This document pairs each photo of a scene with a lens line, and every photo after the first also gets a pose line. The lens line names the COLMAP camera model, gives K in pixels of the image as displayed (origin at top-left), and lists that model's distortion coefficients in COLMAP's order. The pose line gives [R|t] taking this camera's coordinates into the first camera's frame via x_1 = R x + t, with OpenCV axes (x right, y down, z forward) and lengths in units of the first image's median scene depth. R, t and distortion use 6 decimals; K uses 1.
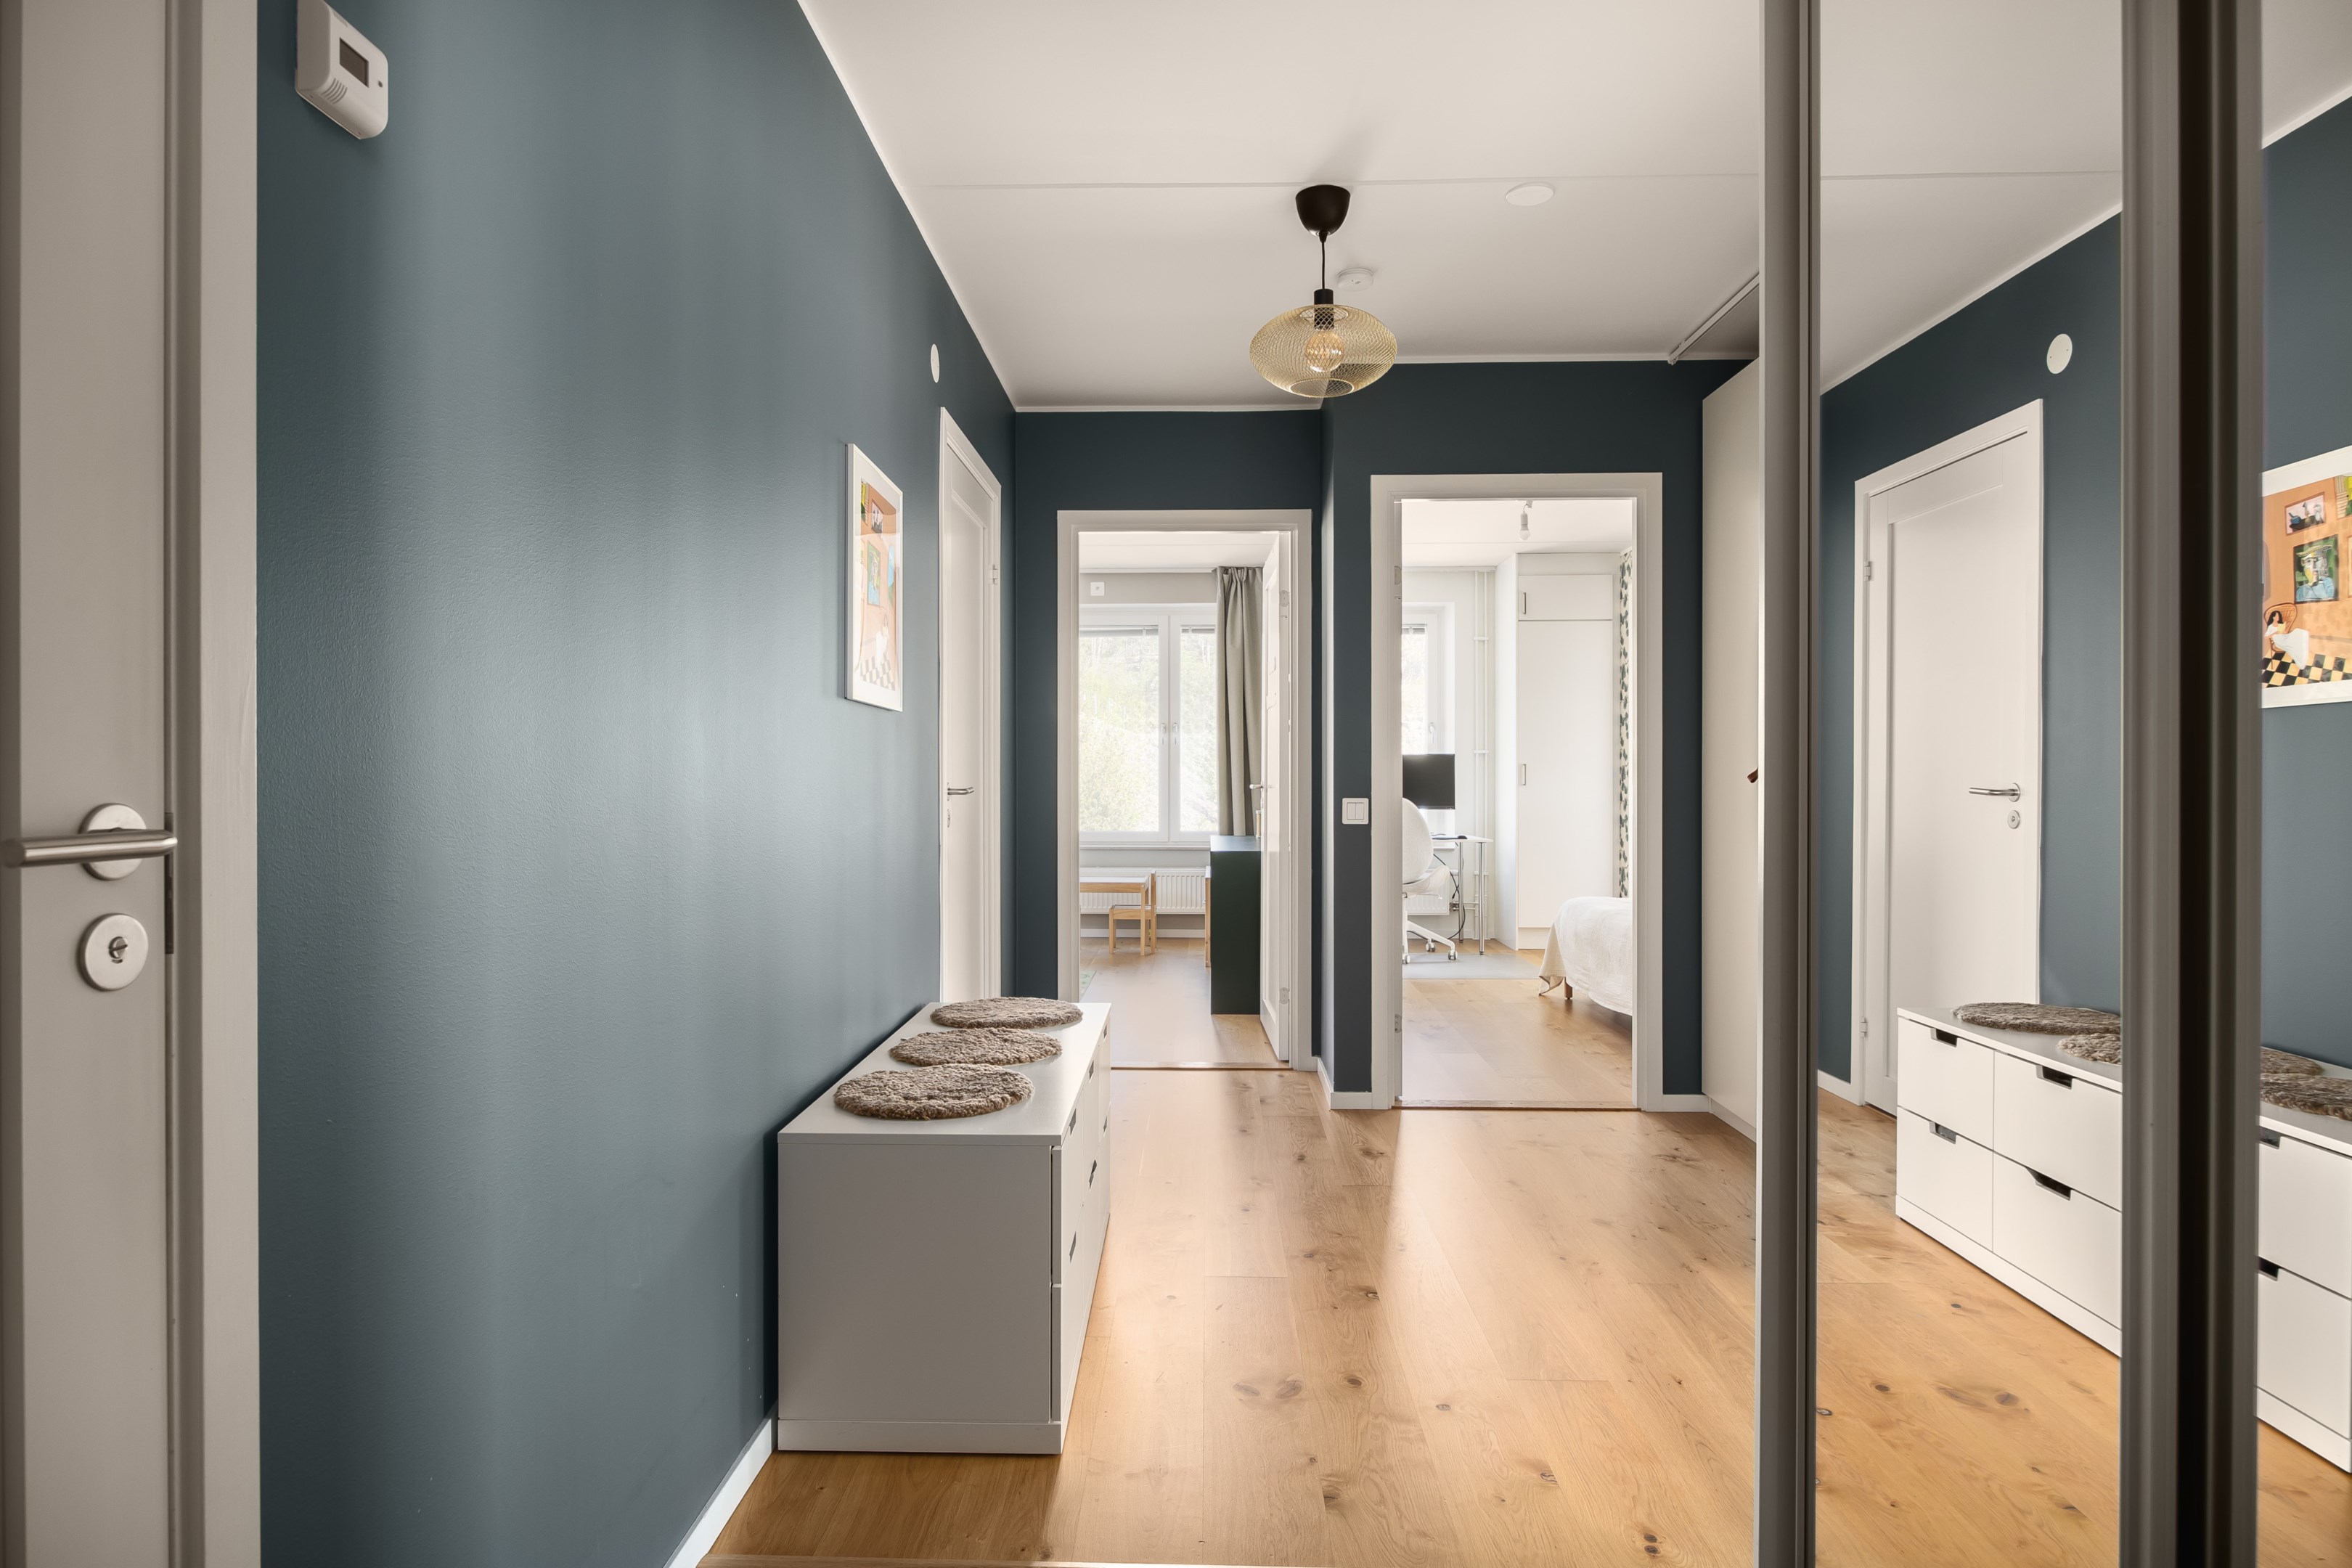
lens RADIAL K [[1254.4, 0, 1176.0], [0, 1254.4, 784.0], [0, 0, 1]] dist [0.001584, 0.000148]
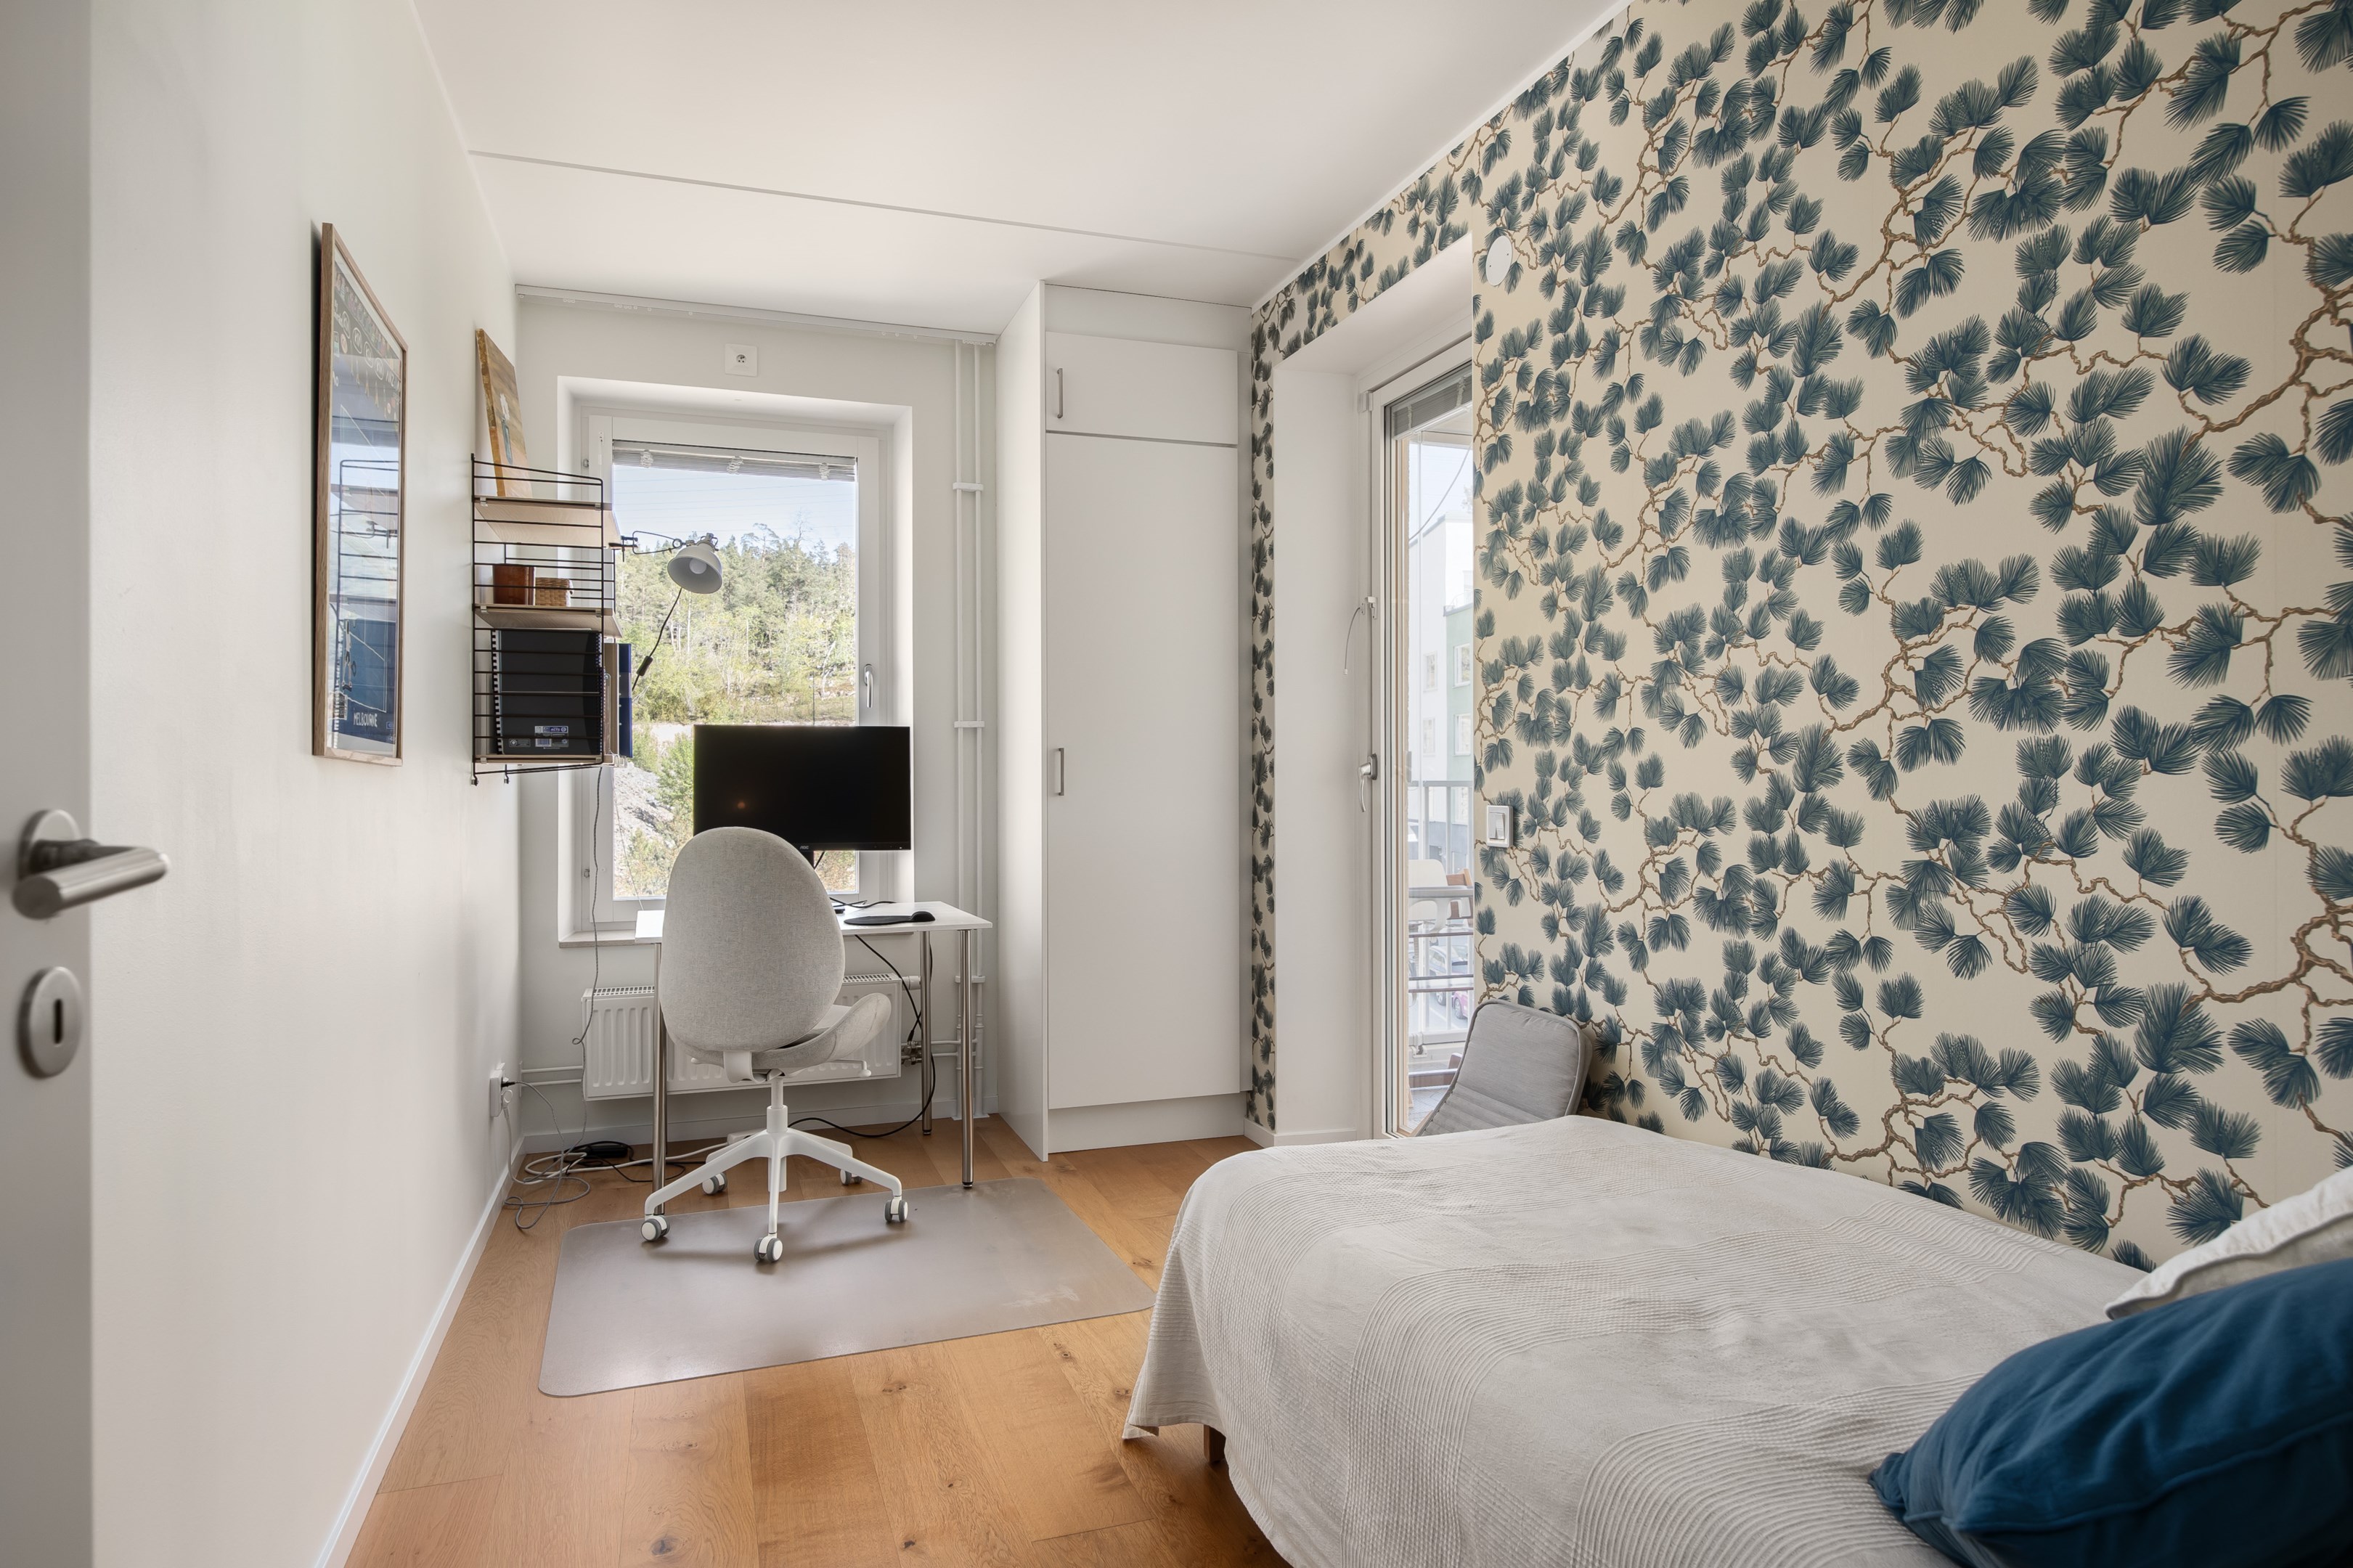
lens RADIAL K [[1358.4, 0, 1176.5], [0, 1358.4, 784.0], [0, 0, 1]] dist [0.002707, 0.000653]
pose [[0.930379, -0.001633, 0.366597, 0.135951], [0.002457, 0.999995, -0.001781, -0.002614], [-0.366592, 0.002557, 0.930378, 0.523438]]
